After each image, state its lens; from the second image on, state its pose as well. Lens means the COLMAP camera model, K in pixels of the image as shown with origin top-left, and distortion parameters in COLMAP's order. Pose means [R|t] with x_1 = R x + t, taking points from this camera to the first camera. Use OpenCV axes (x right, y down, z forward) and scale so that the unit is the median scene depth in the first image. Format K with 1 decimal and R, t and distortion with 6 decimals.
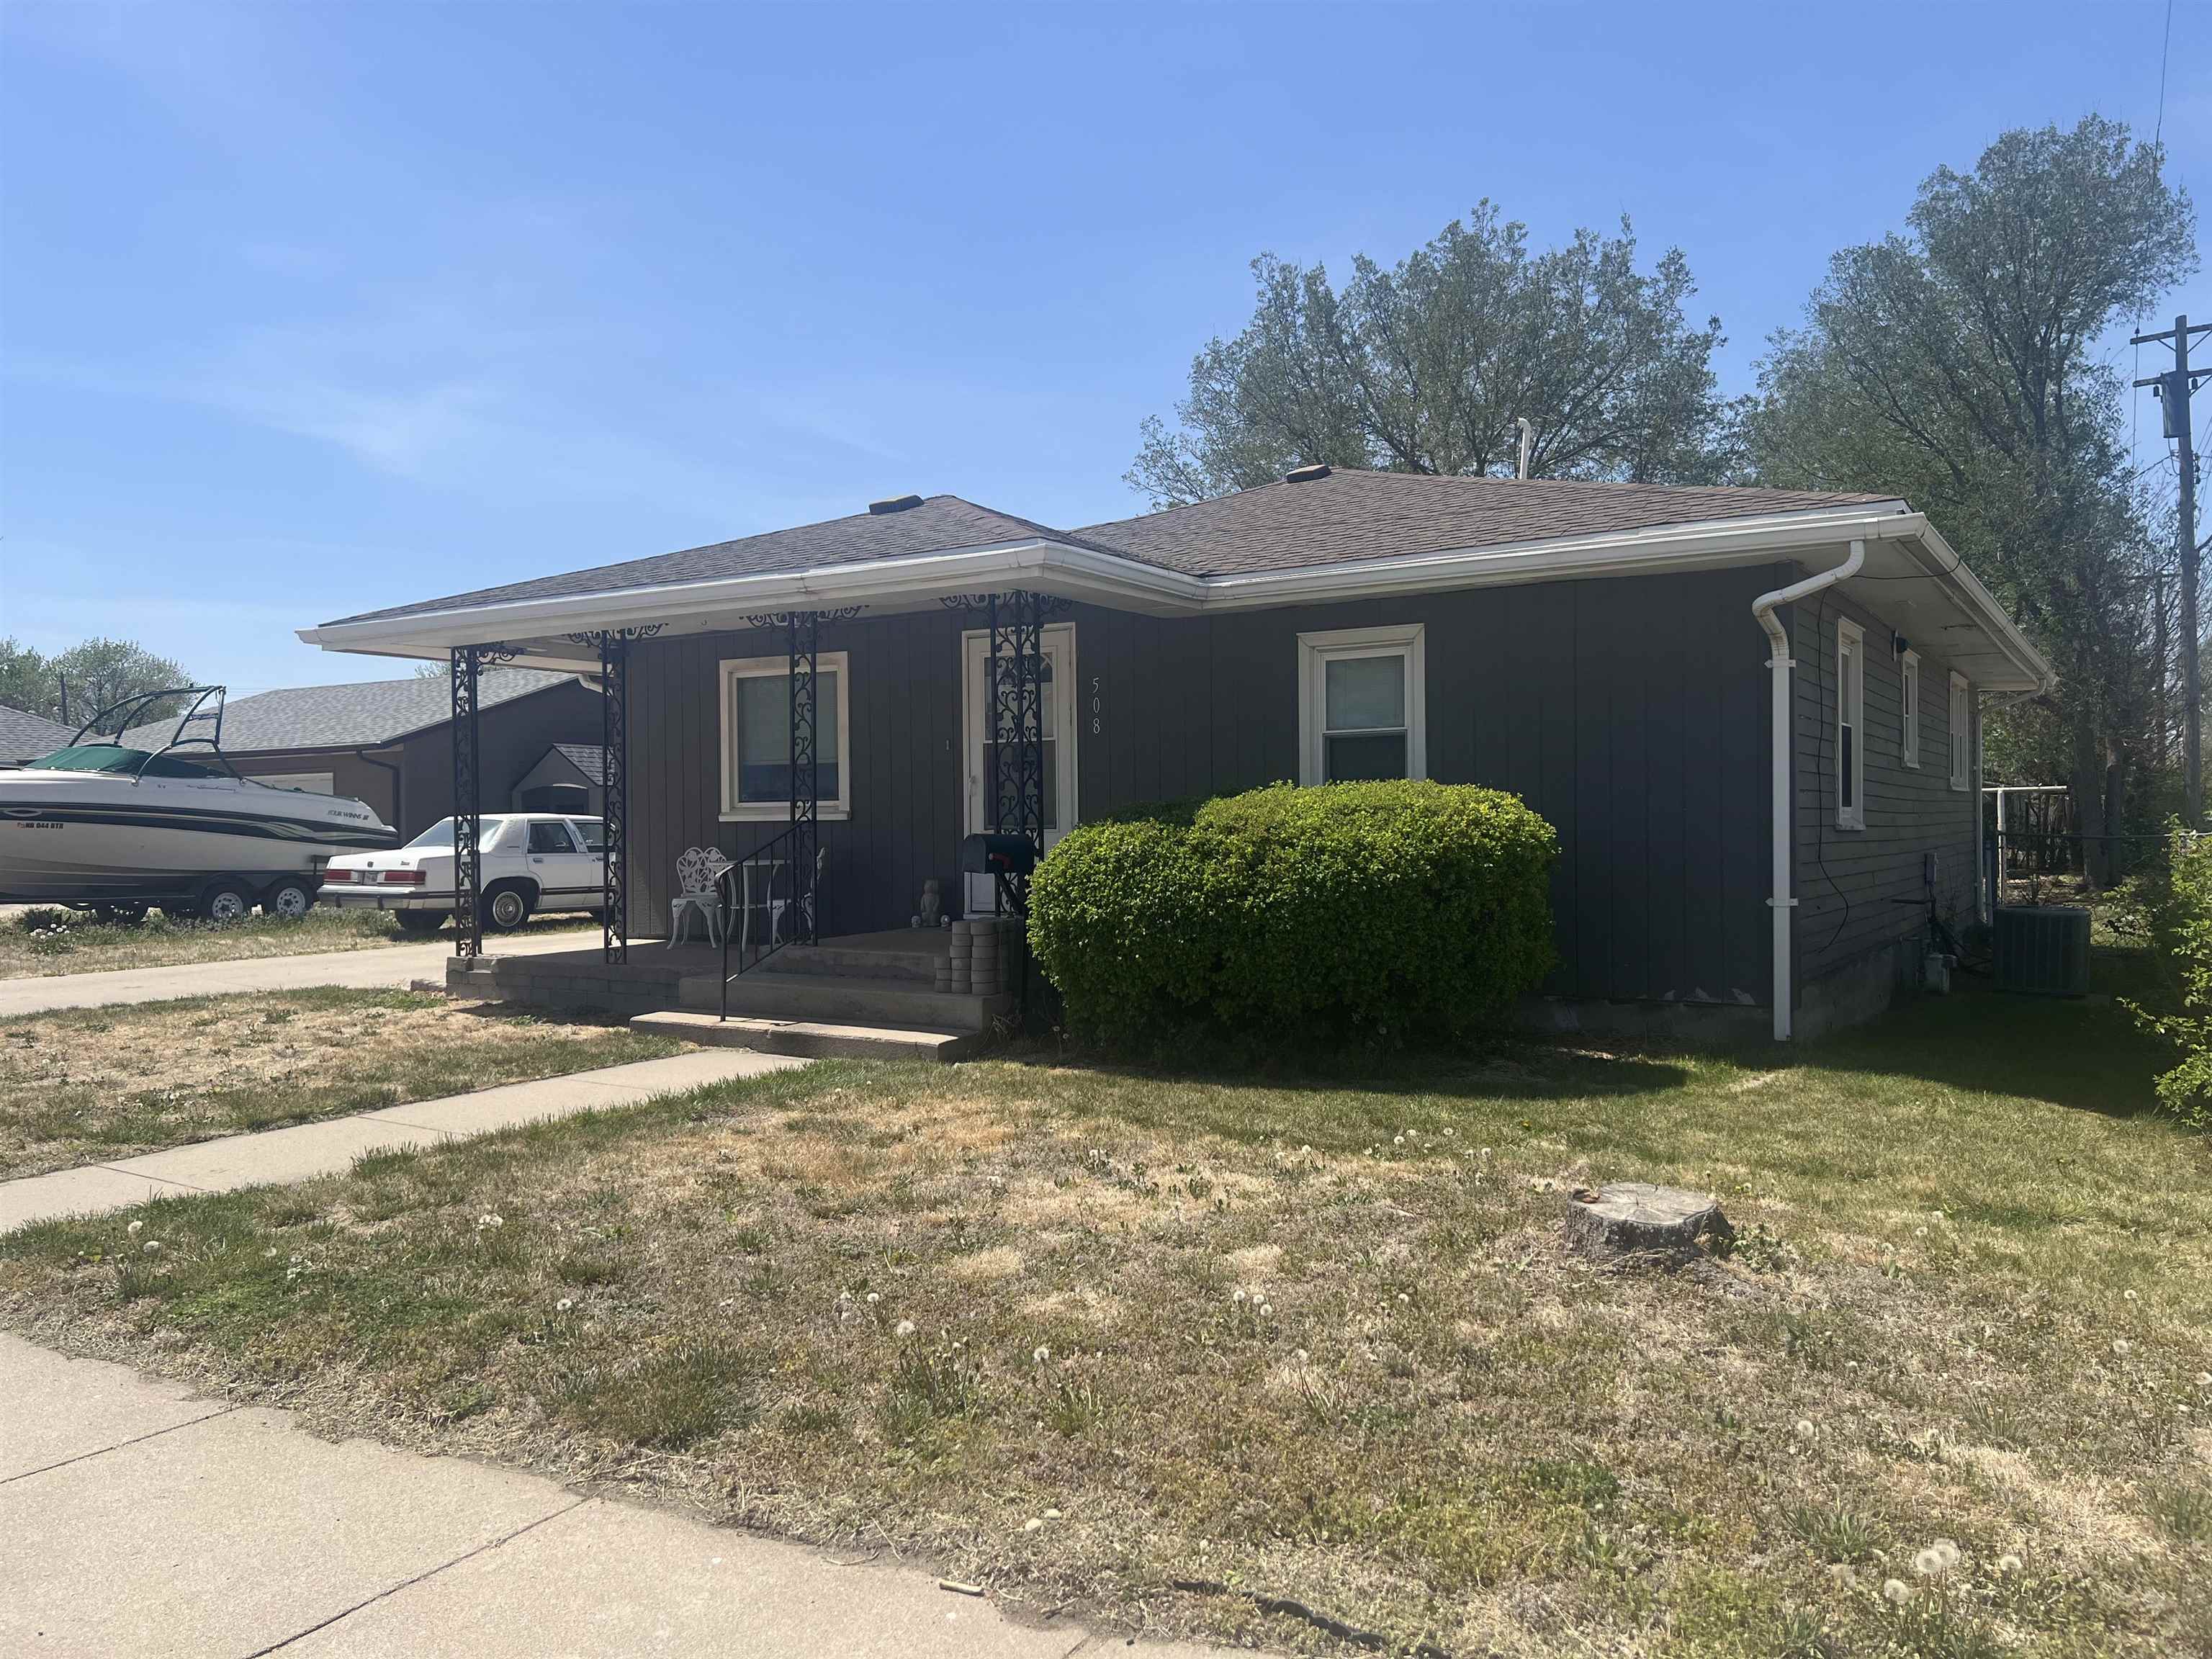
lens RADIAL K [[1686.1, 0, 1103.1], [0, 1686.1, 836.6], [0, 0, 1]] dist [0.082140, -0.083172]
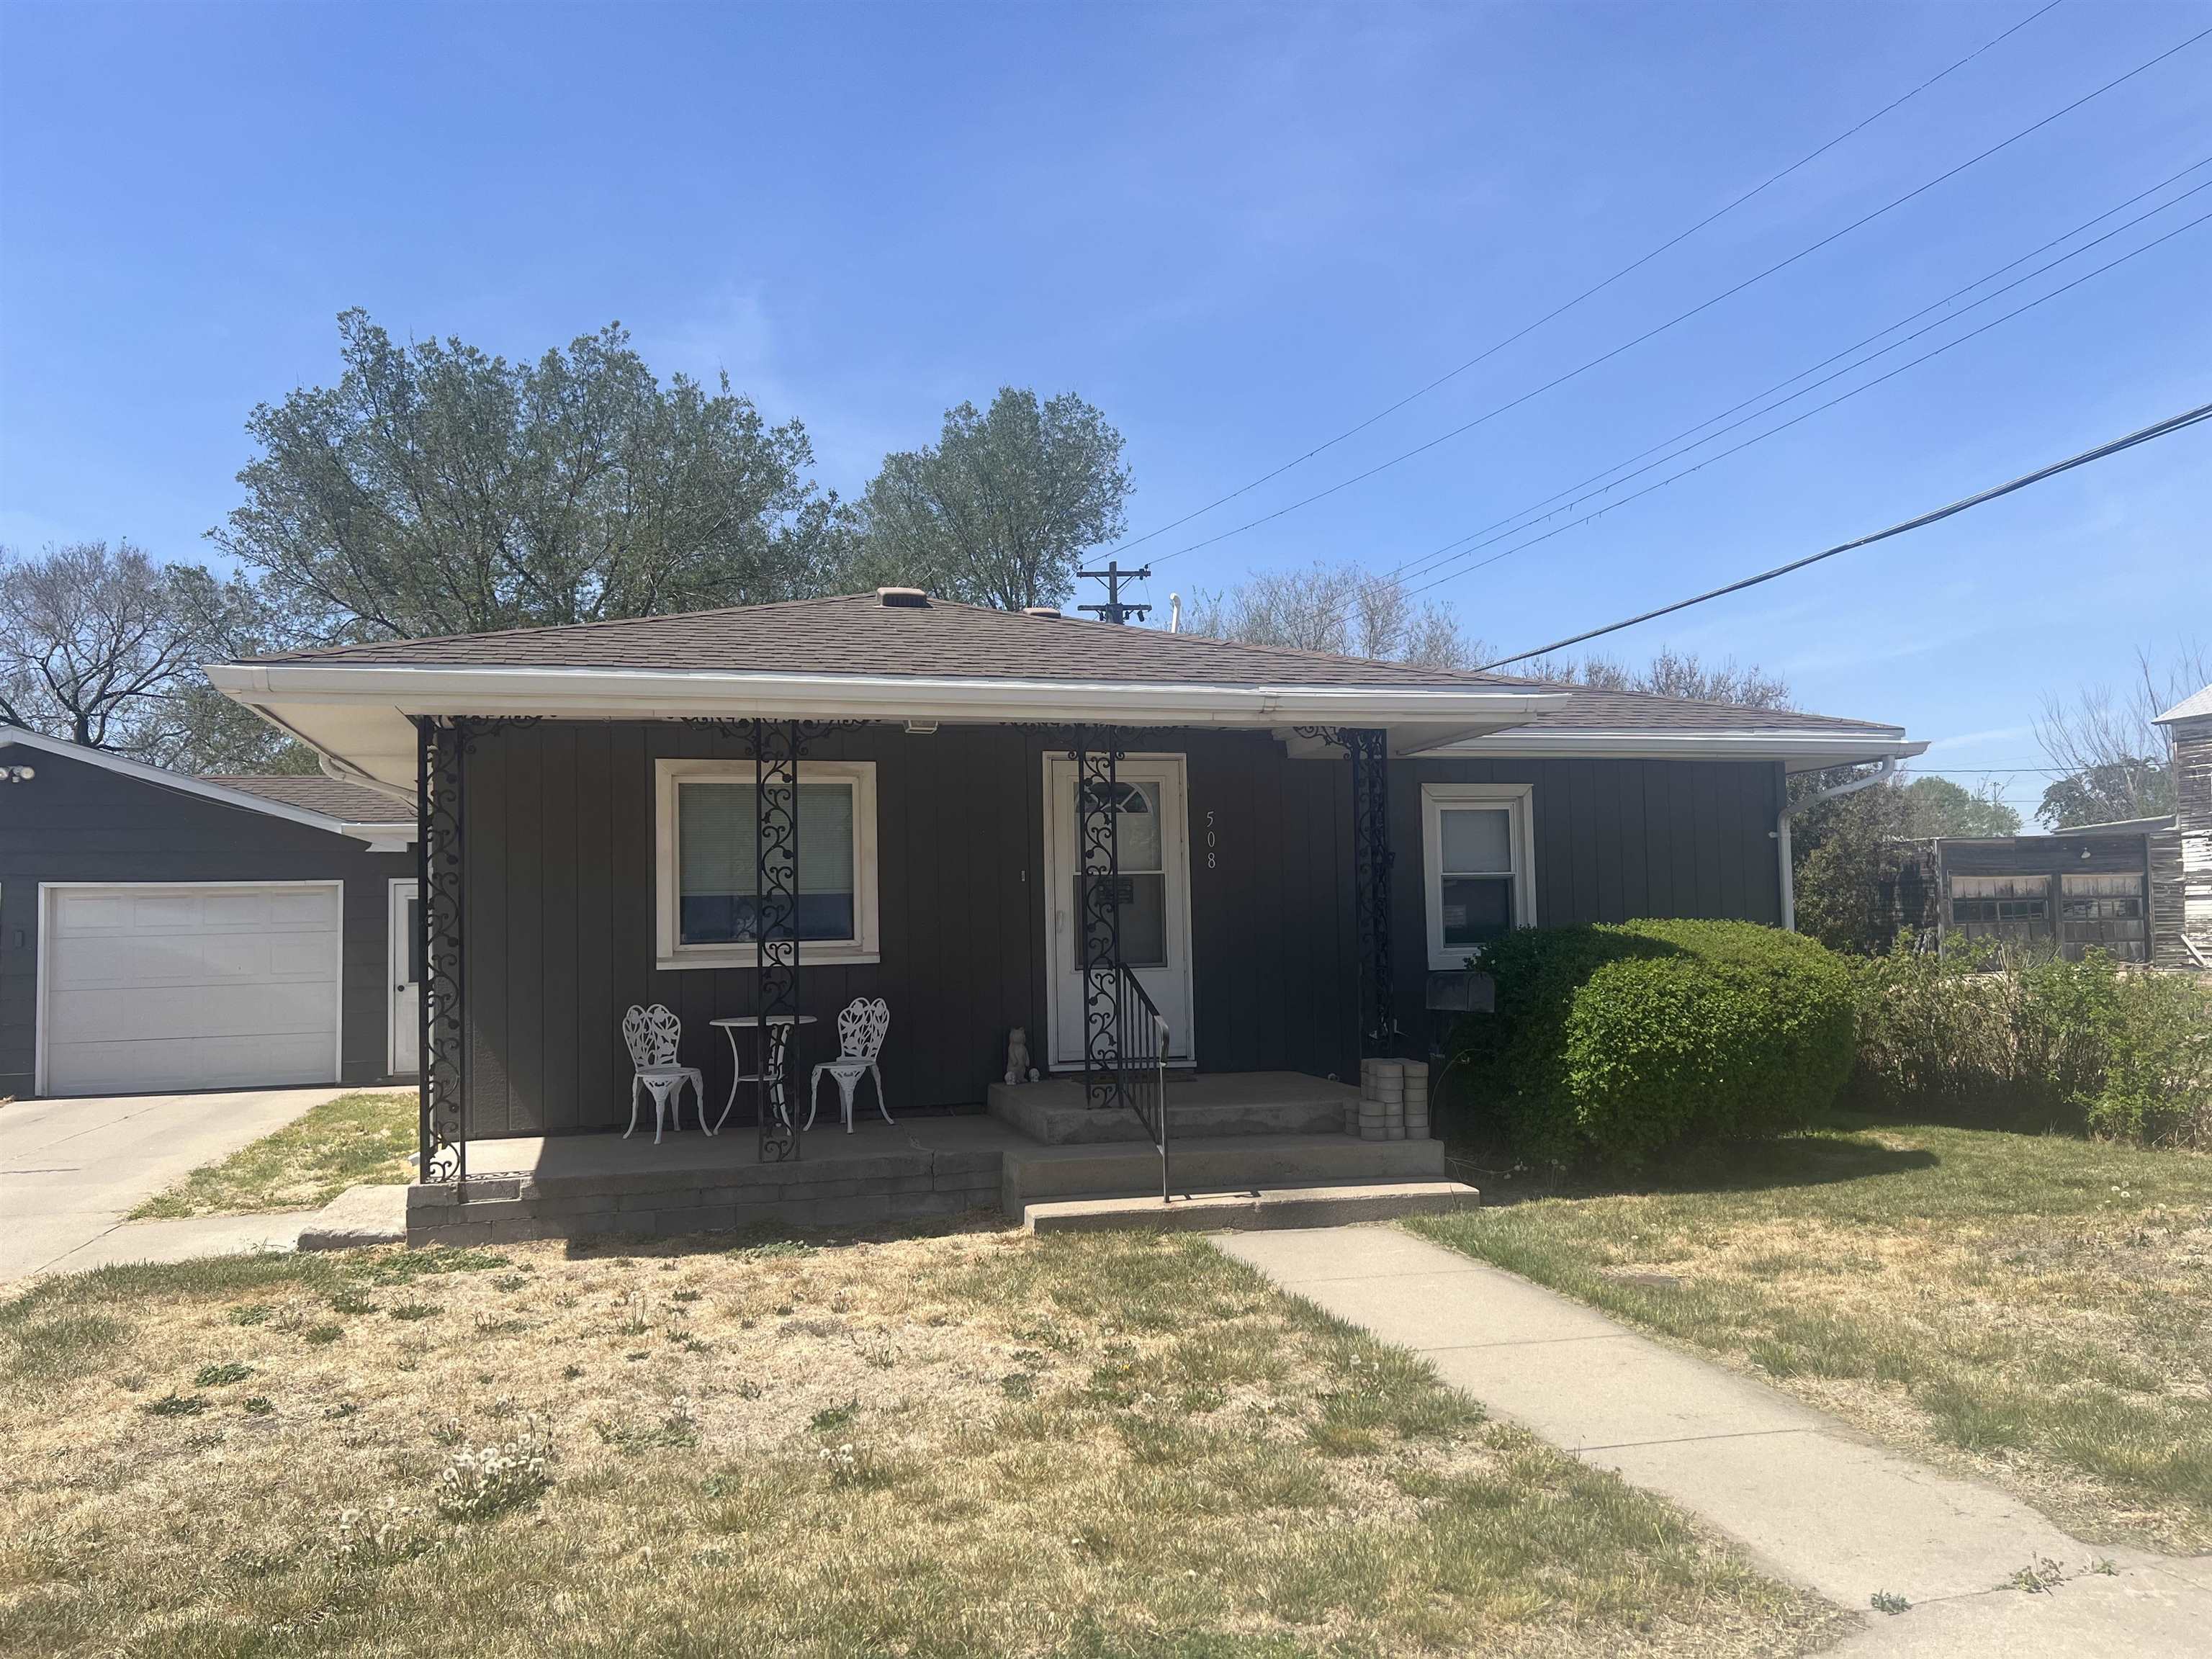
lens RADIAL K [[1686.1, 0, 1103.1], [0, 1686.1, 836.6], [0, 0, 1]] dist [0.082140, -0.083172]
pose [[0.664411, 0.037886, 0.746407, -0.684054], [0.020912, 0.997381, -0.069240, -0.011988], [-0.747075, 0.061612, 0.661878, 0.352042]]
